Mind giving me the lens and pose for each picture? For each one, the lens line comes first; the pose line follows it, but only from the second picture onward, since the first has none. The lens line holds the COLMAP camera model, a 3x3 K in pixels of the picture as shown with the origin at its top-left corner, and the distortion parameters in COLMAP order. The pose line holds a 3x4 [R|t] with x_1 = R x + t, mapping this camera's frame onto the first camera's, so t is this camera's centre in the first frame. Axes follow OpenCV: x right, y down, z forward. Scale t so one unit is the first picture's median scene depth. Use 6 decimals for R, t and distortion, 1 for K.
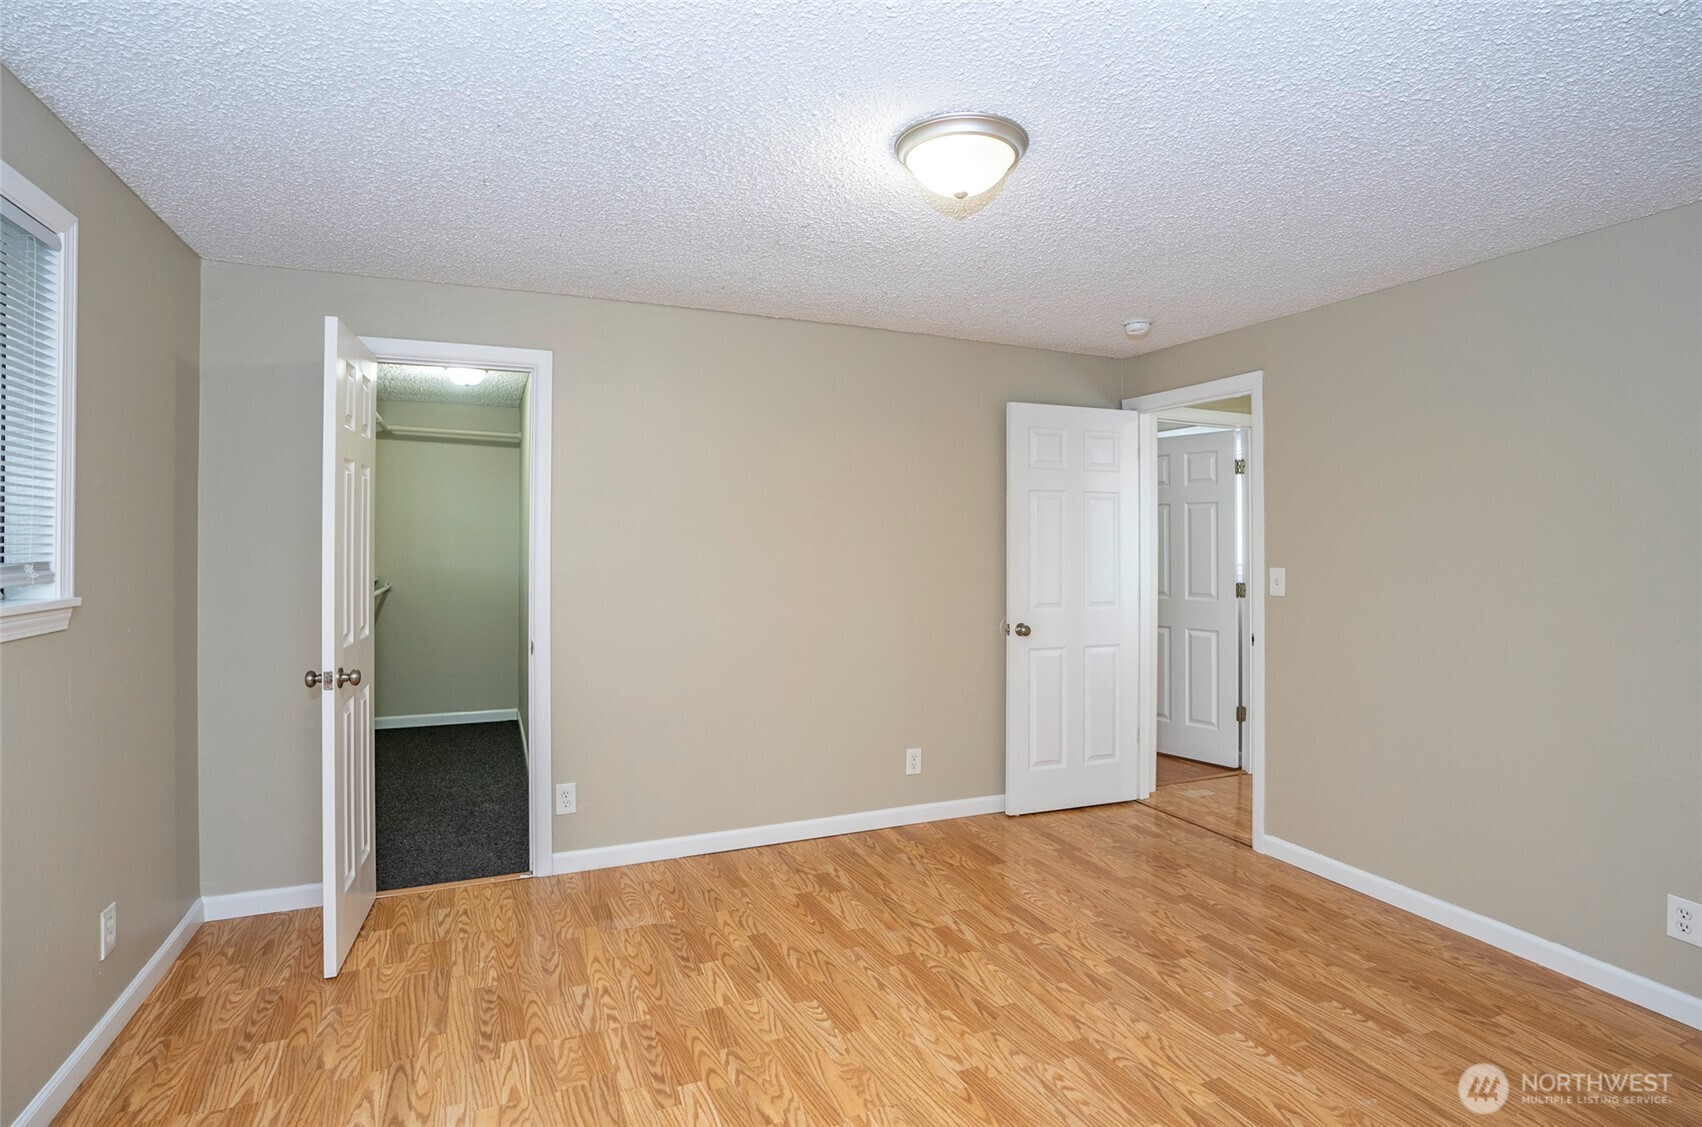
lens RADIAL K [[837.8, 0, 852.9], [0, 837.8, 552.4], [0, 0, 1]] dist [-0.068505, 0.026599]
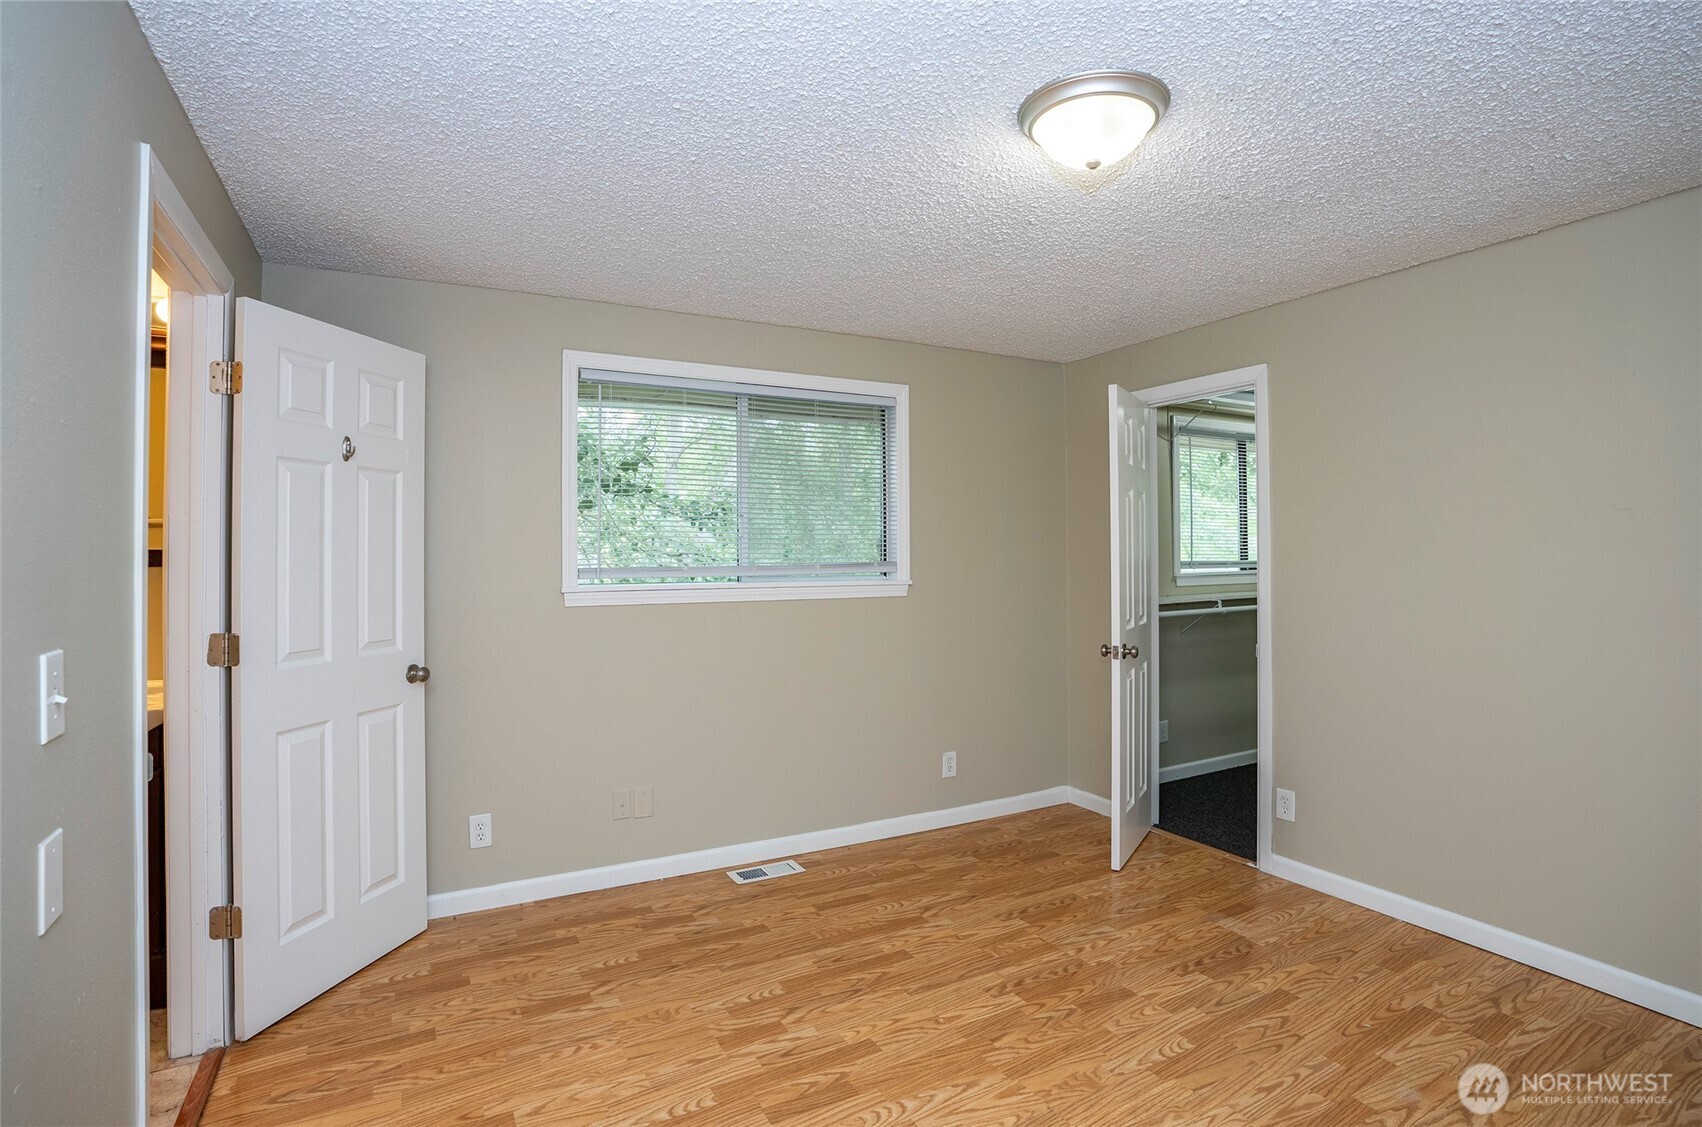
lens RADIAL K [[837.8, 0, 852.9], [0, 837.8, 552.4], [0, 0, 1]] dist [-0.068505, 0.026599]
pose [[0.093113, -0.001054, -0.995655, 0.722477], [-0.005838, 0.999982, -0.001604, -0.004378], [0.995638, 0.005962, 0.093105, 0.463405]]
